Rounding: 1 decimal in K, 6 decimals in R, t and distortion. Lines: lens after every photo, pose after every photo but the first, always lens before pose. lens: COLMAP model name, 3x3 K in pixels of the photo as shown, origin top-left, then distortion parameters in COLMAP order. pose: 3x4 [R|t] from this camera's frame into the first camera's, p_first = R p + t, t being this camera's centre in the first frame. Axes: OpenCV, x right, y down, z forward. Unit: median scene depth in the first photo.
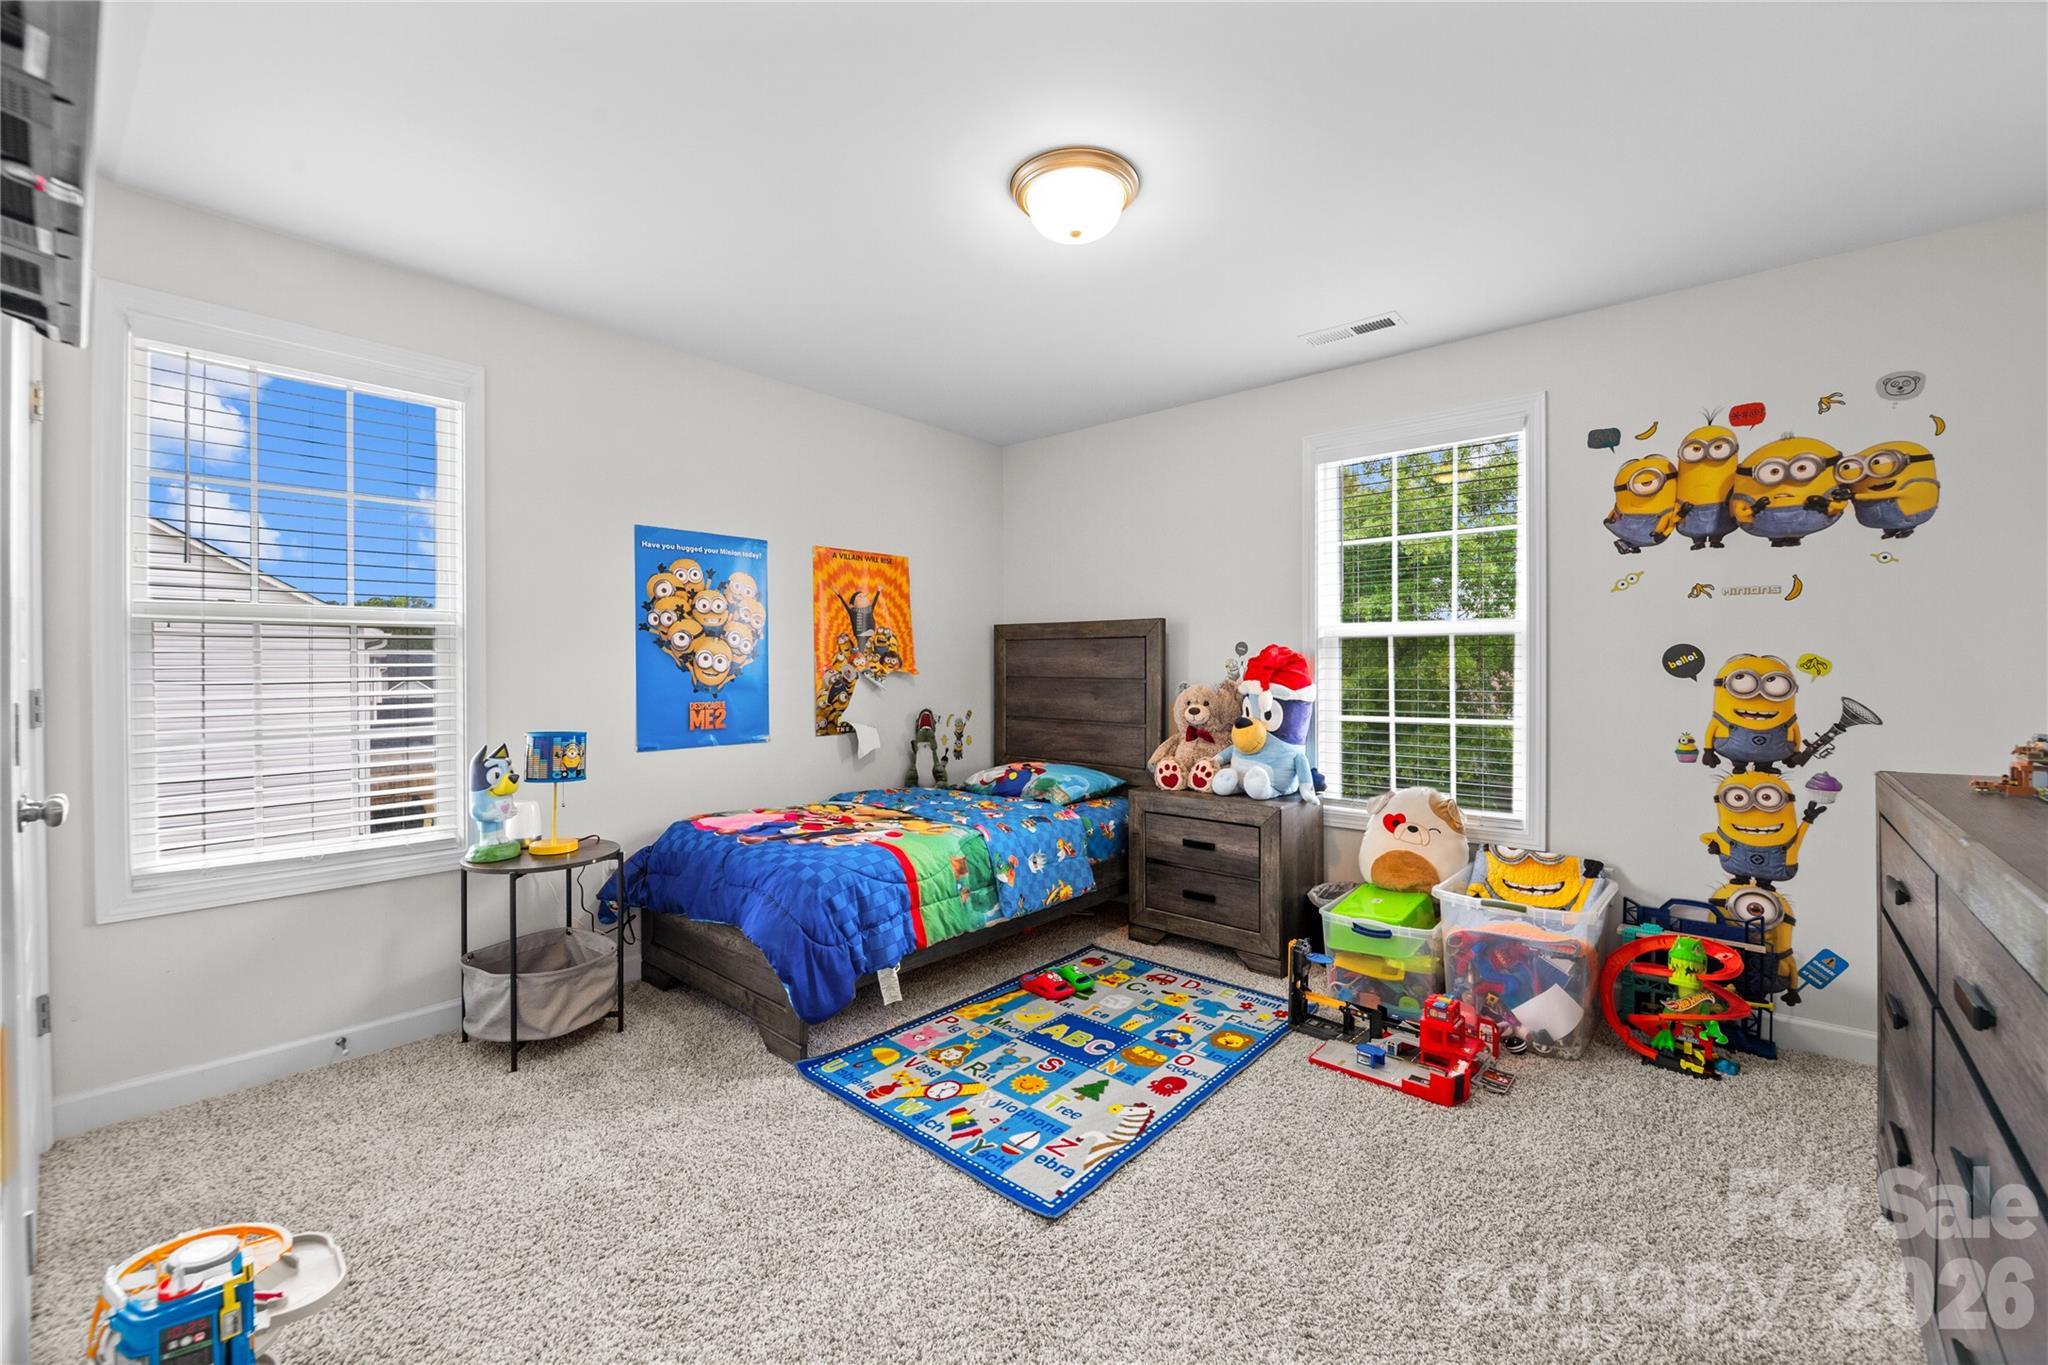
lens RADIAL K [[830.0, 0, 1017.0], [0, 830.0, 674.2], [0, 0, 1]] dist [-0.009462, -0.003275]
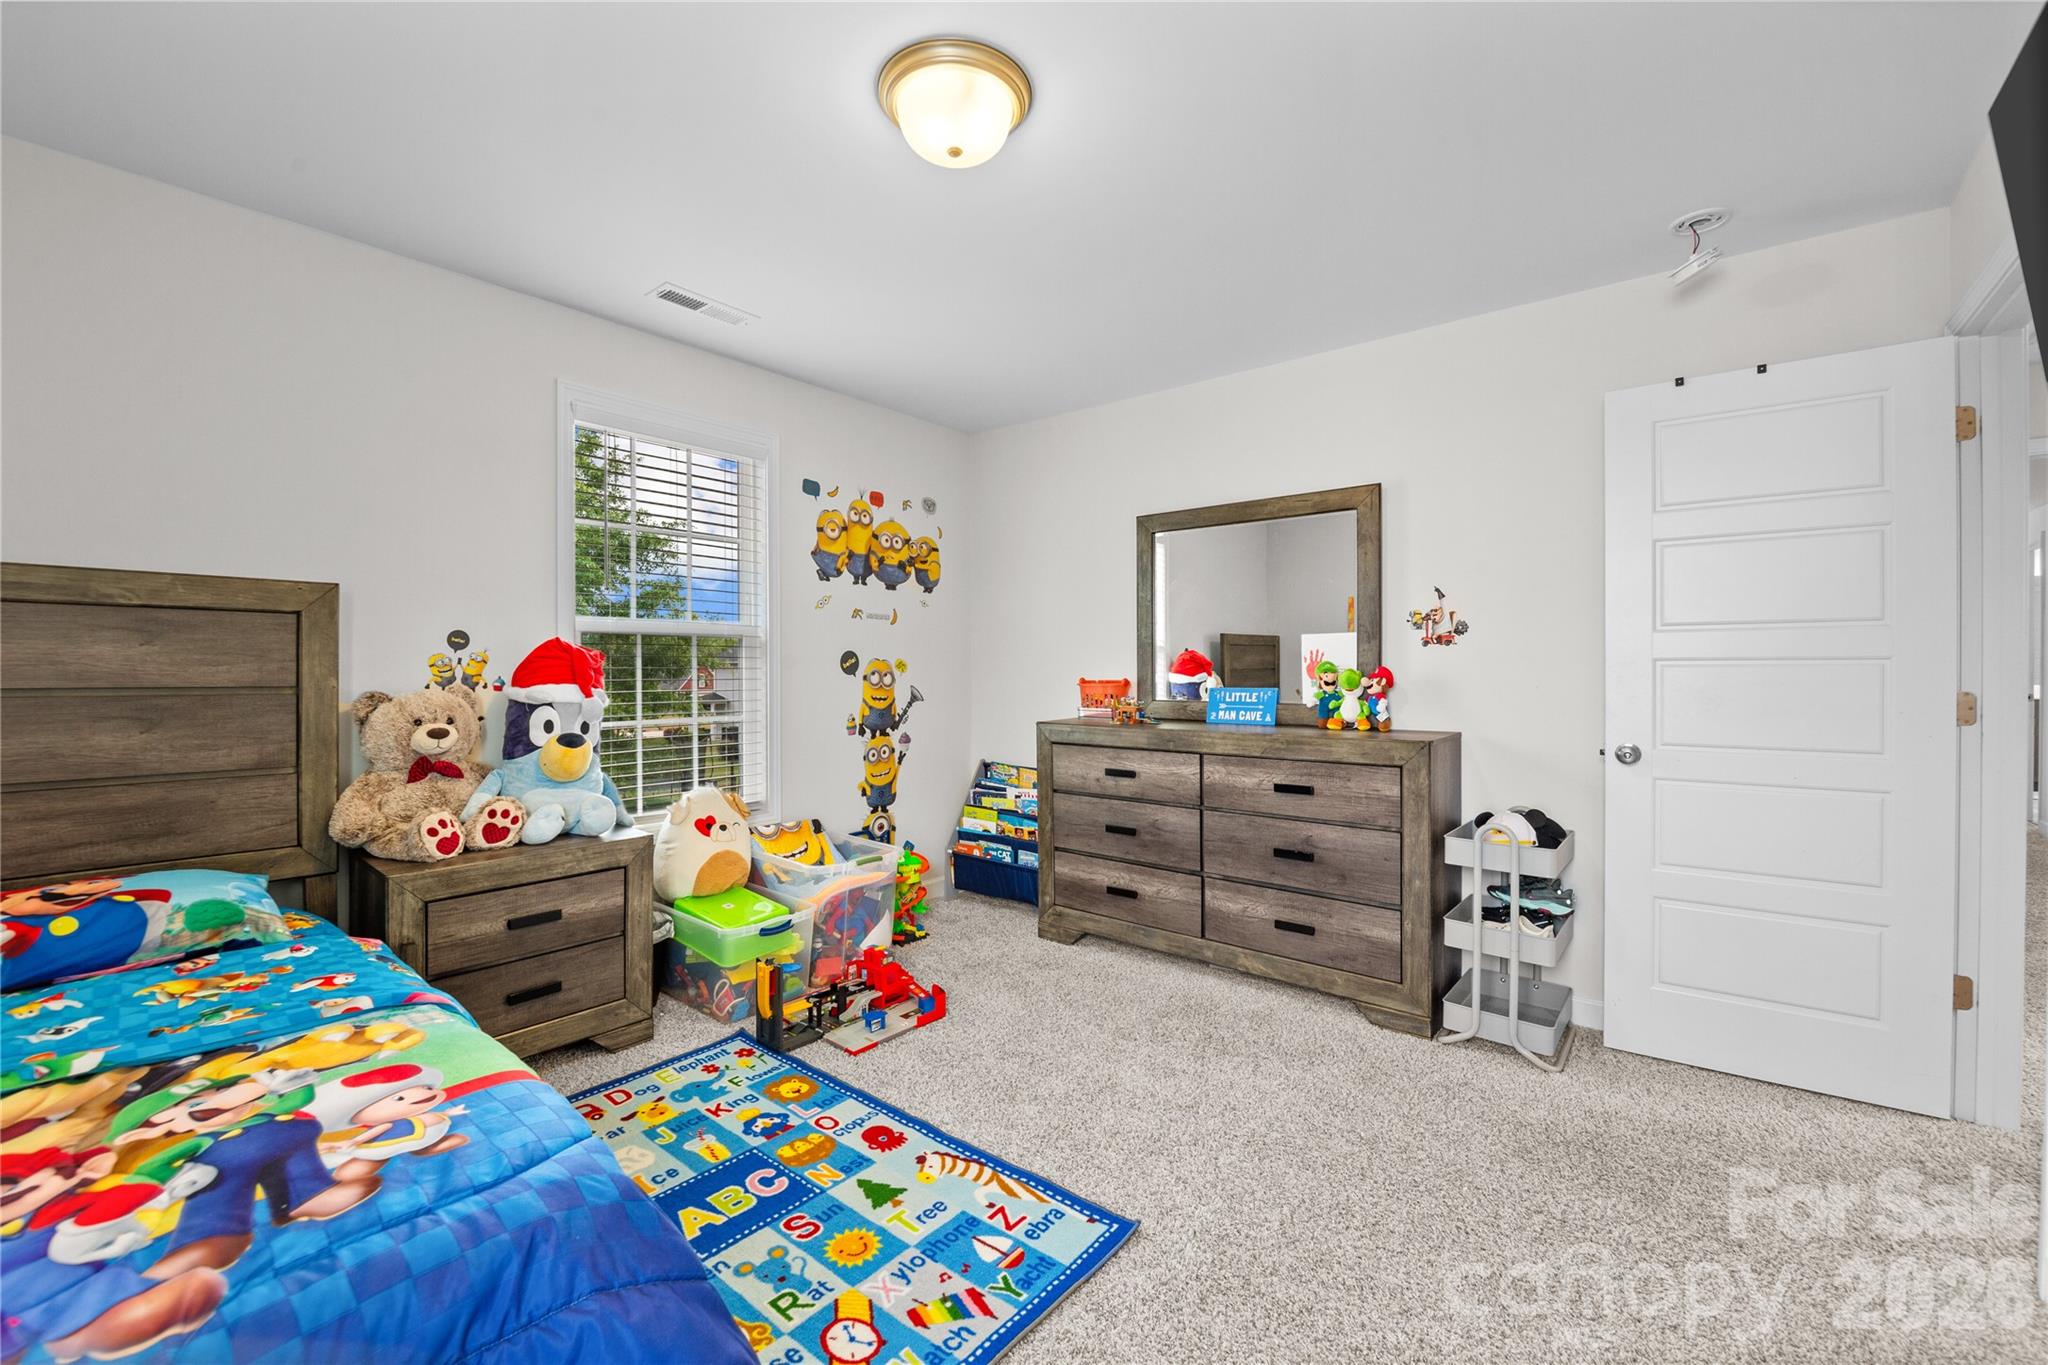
lens RADIAL K [[830.0, 0, 1017.0], [0, 830.0, 674.2], [0, 0, 1]] dist [-0.009462, -0.003275]
pose [[-0.032475, -0.007653, 0.999443, -0.626080], [0.007015, 0.999944, 0.007885, -0.005969], [-0.999448, 0.007267, -0.032420, 0.782157]]
